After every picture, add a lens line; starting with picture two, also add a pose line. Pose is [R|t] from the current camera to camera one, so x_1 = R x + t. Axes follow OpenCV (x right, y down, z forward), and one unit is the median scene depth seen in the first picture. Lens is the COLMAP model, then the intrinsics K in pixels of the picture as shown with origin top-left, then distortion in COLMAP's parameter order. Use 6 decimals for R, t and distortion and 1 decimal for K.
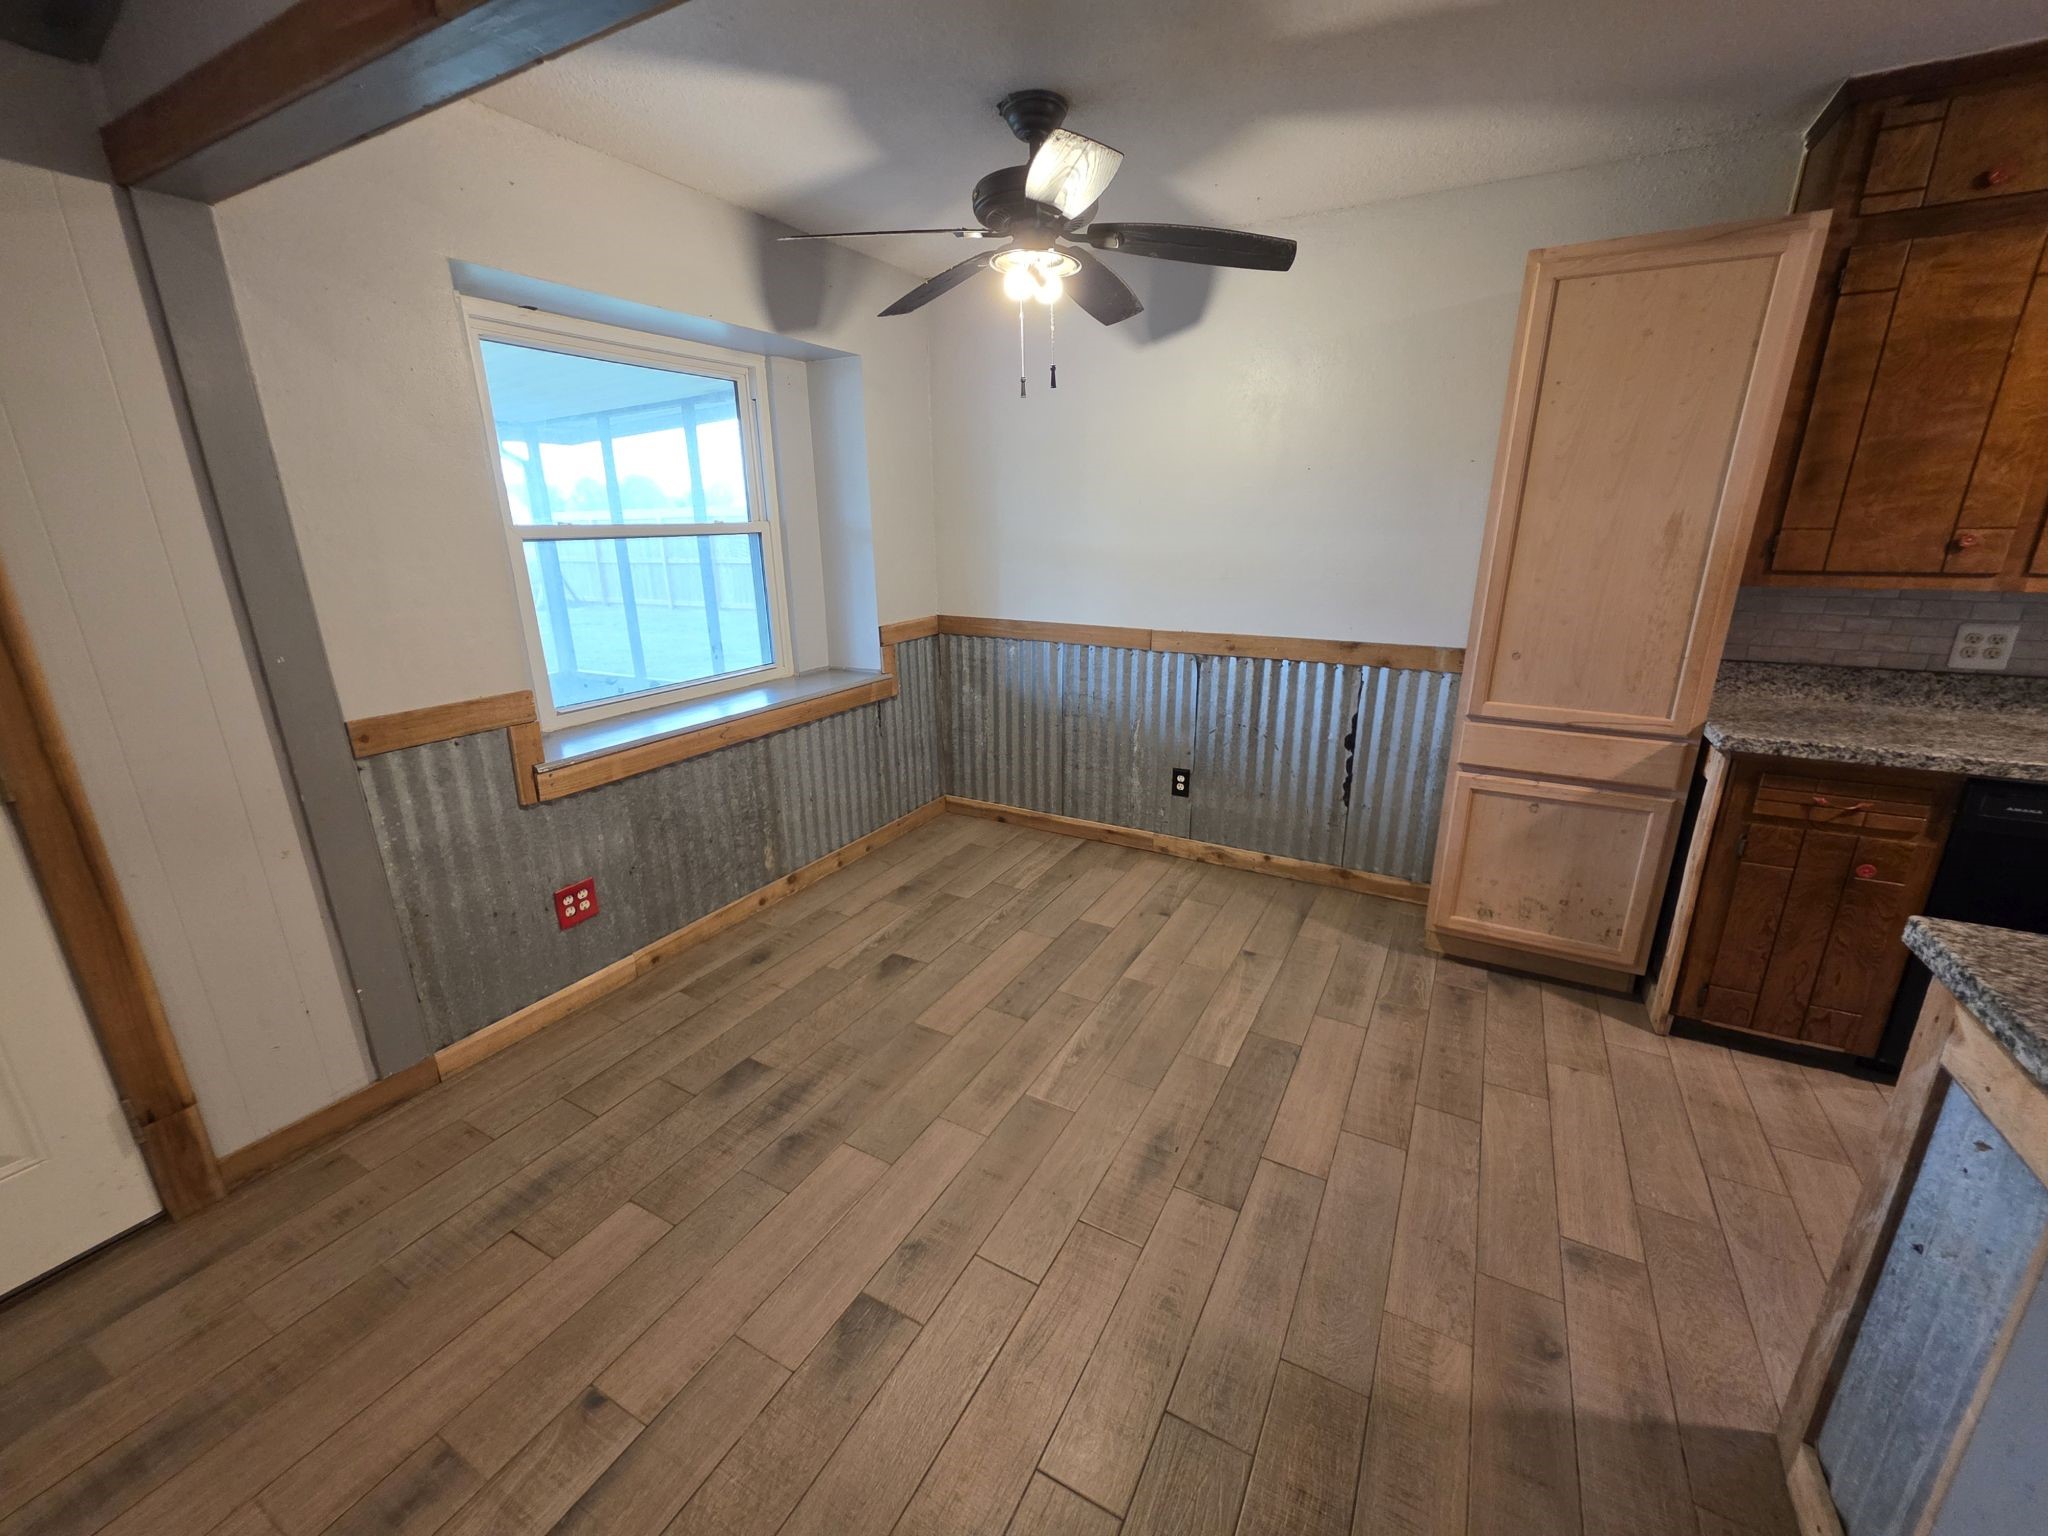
lens RADIAL K [[818.8, 0, 1031.7], [0, 818.8, 768.0], [0, 0, 1]] dist [-0.000672, -0.000568]
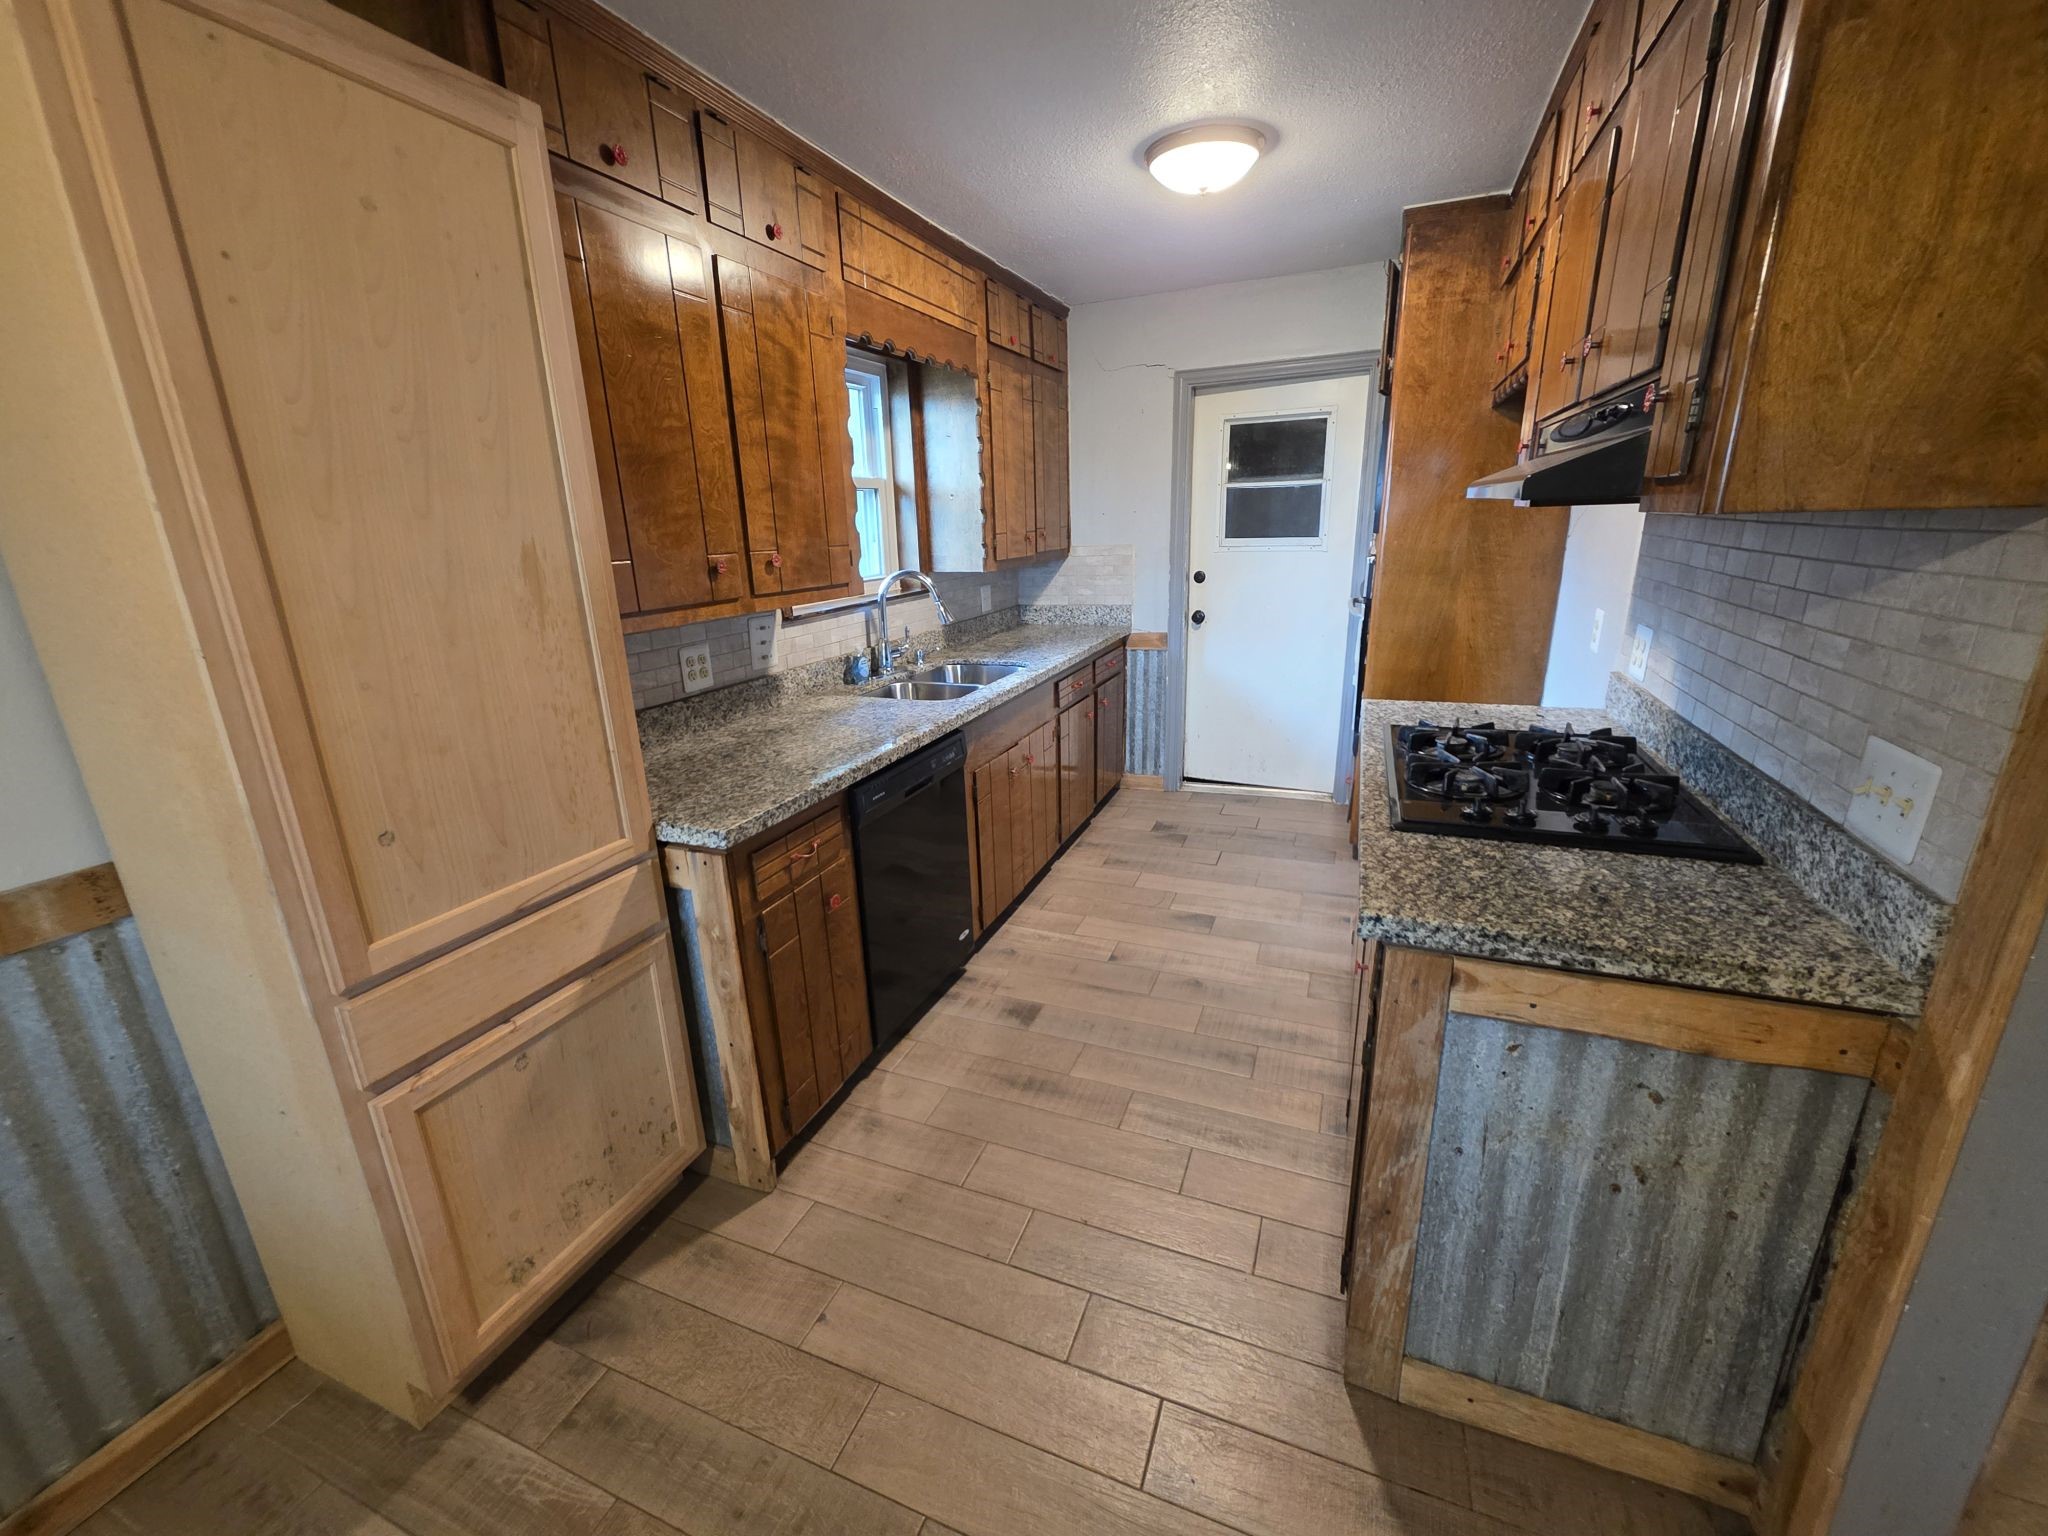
lens RADIAL K [[818.8, 0, 1031.7], [0, 818.8, 768.0], [0, 0, 1]] dist [-0.000672, -0.000568]
pose [[-0.125224, -0.274306, 0.953454, 0.094883], [0.315077, 0.900274, 0.300388, -0.211337], [-0.940768, 0.338028, -0.026308, 0.672377]]
